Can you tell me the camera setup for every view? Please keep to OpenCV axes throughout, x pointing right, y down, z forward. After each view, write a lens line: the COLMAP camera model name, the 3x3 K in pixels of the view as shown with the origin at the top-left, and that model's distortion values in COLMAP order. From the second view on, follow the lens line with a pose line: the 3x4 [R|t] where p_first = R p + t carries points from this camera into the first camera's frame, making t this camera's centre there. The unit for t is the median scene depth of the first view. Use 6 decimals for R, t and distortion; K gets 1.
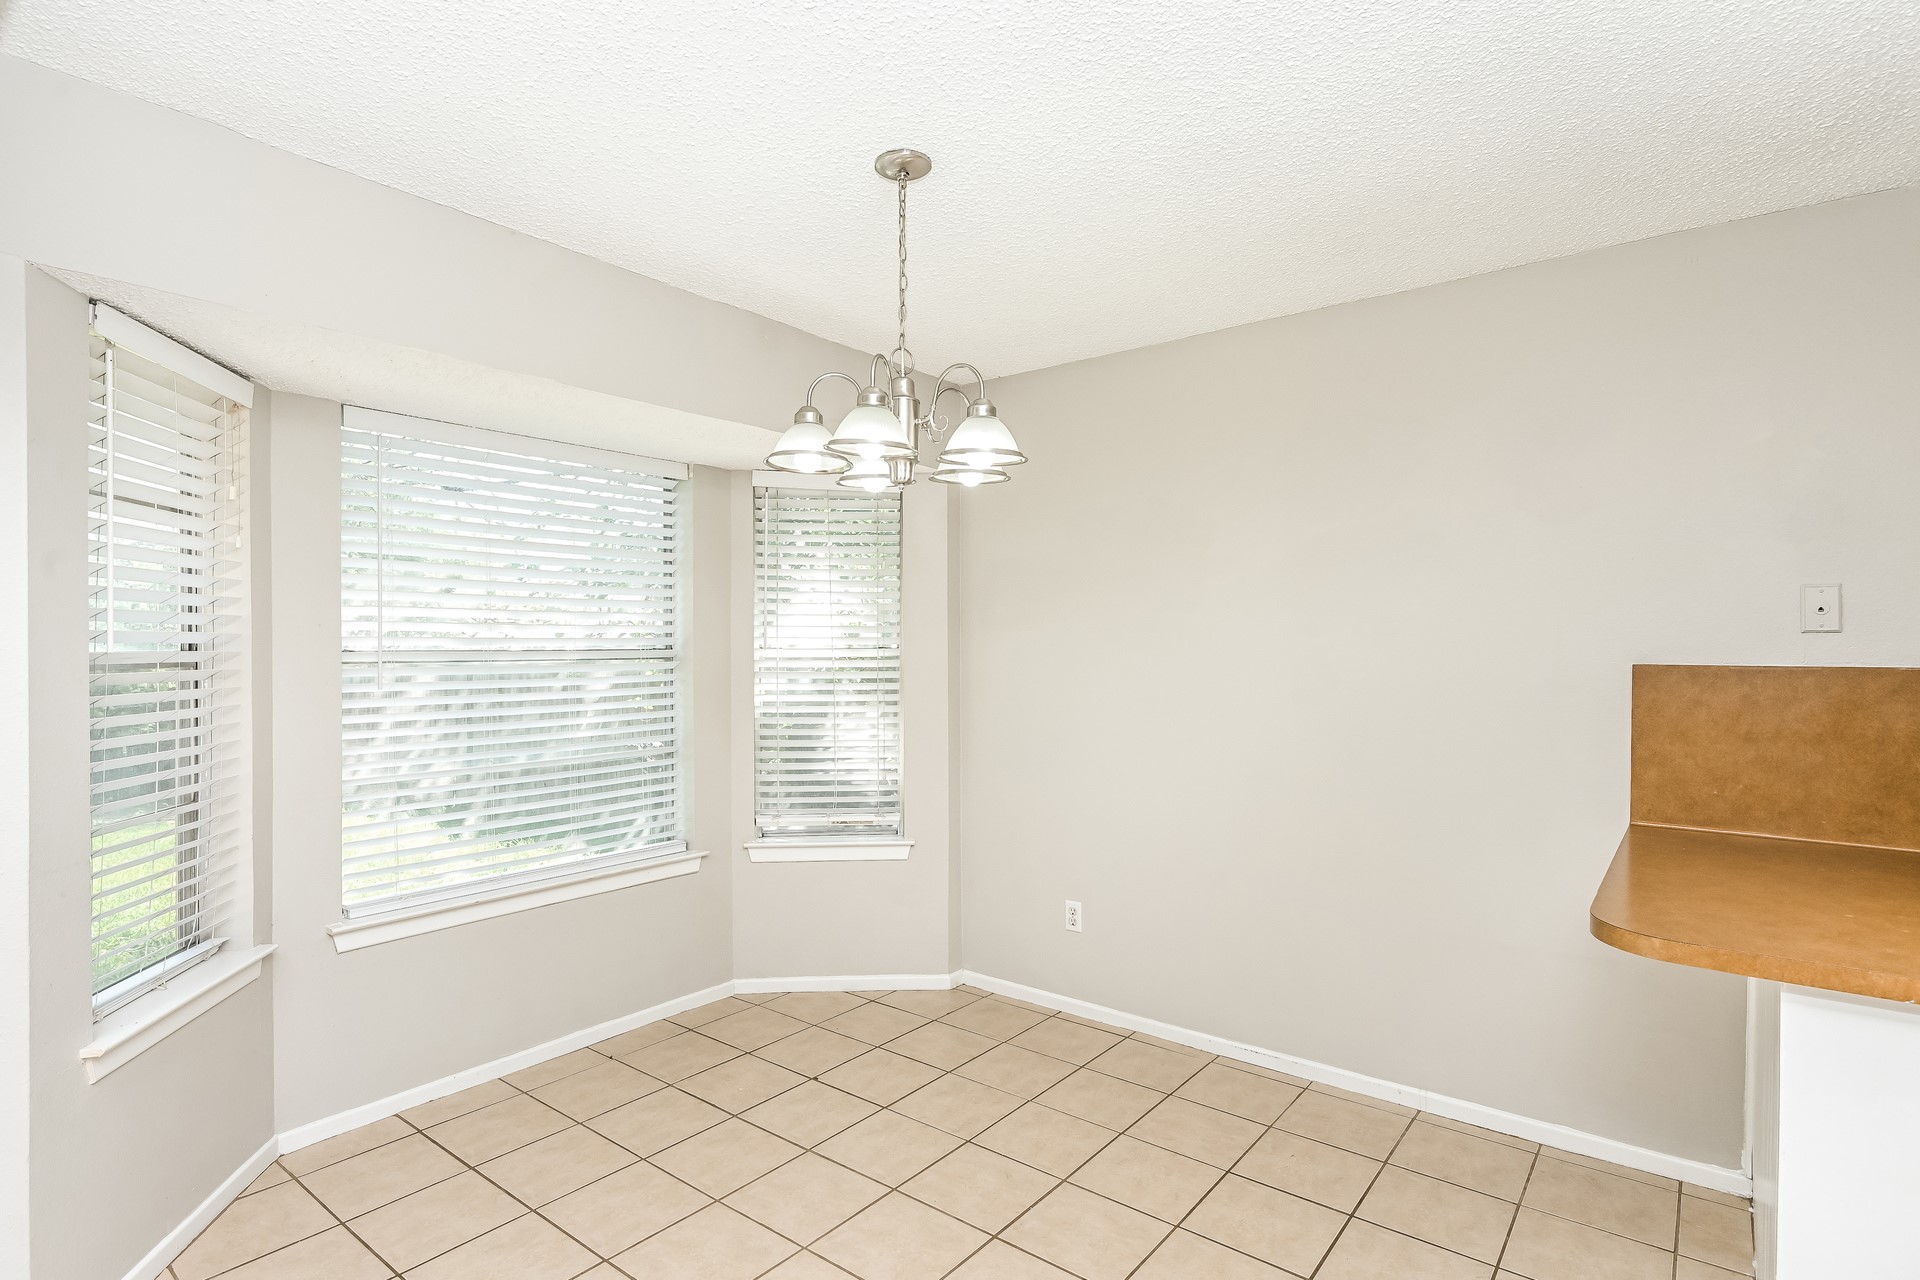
lens RADIAL K [[980.7, 0, 955.0], [0, 980.7, 646.7], [0, 0, 1]] dist [-0.002140, -0.000611]
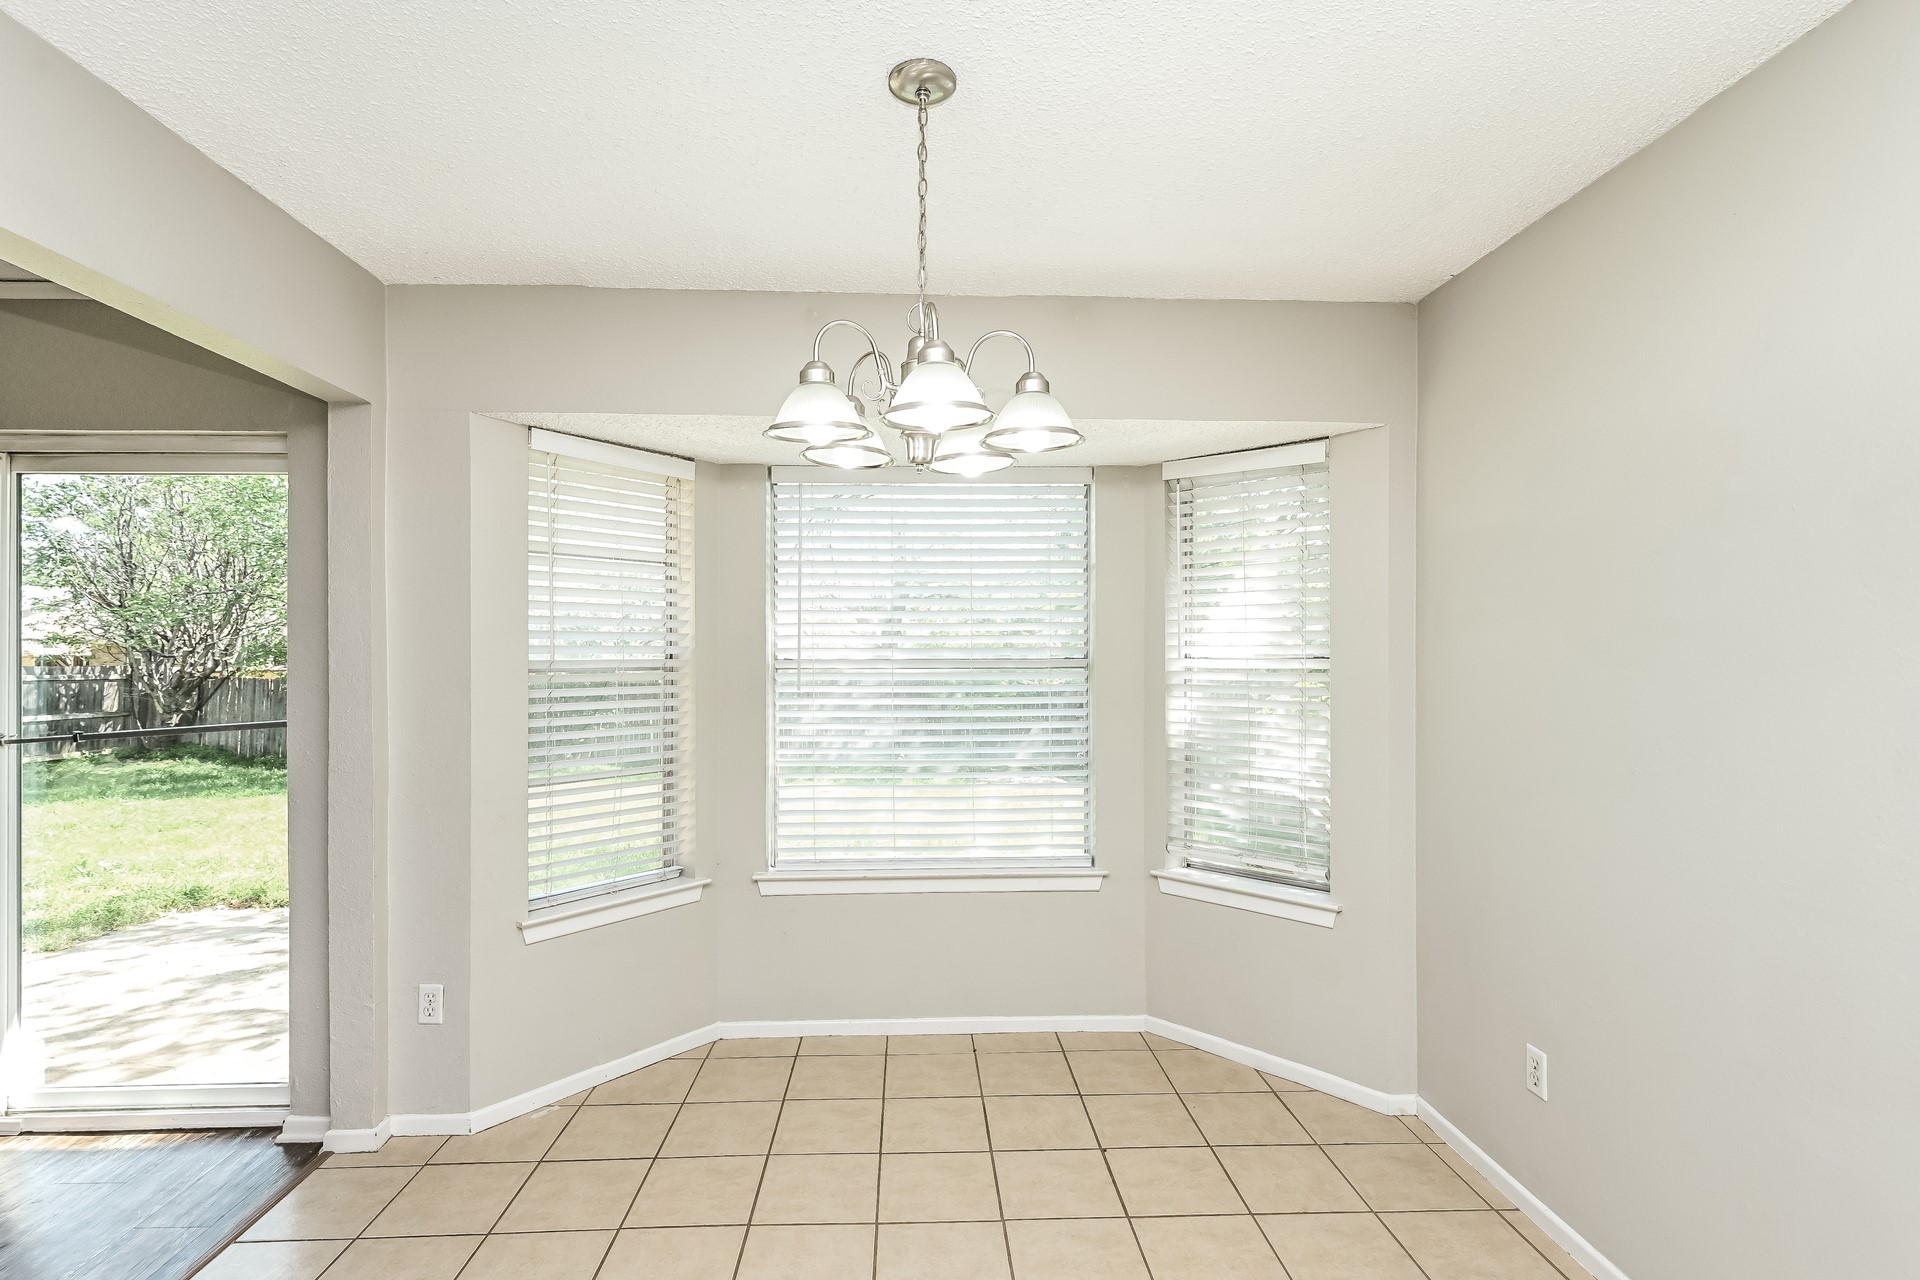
lens RADIAL K [[923.1, 0, 942.8], [0, 923.1, 652.2], [0, 0, 1]] dist [-0.003976, -0.000351]
pose [[0.640733, -0.002936, -0.767759, 0.338717], [-0.000663, 0.999990, -0.004377, 0.000069], [0.767764, 0.003314, 0.640724, 0.307389]]
